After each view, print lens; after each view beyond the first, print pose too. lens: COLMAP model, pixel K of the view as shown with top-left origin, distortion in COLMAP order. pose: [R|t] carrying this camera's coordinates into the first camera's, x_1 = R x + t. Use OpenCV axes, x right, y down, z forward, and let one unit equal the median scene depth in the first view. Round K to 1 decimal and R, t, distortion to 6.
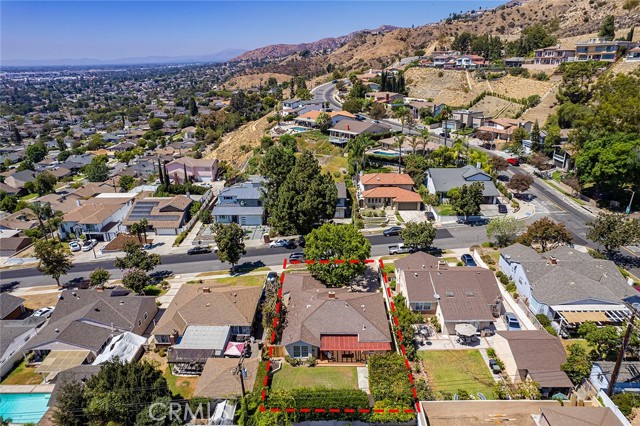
lens RADIAL K [[404.9, 0, 320.0], [0, 404.9, 213.0], [0, 0, 1]] dist [-0.029542, 0.004064]
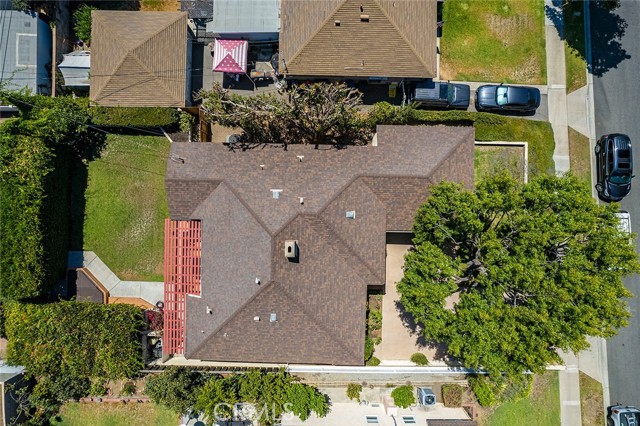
lens RADIAL K [[404.9, 0, 320.0], [0, 404.9, 213.0], [0, 0, 1]] dist [-0.029542, 0.004064]
pose [[0.002821, 0.999827, 0.018381, -0.014217], [-0.356198, -0.016171, 0.934271, -0.188674], [0.934406, -0.009183, 0.356090, 0.865307]]
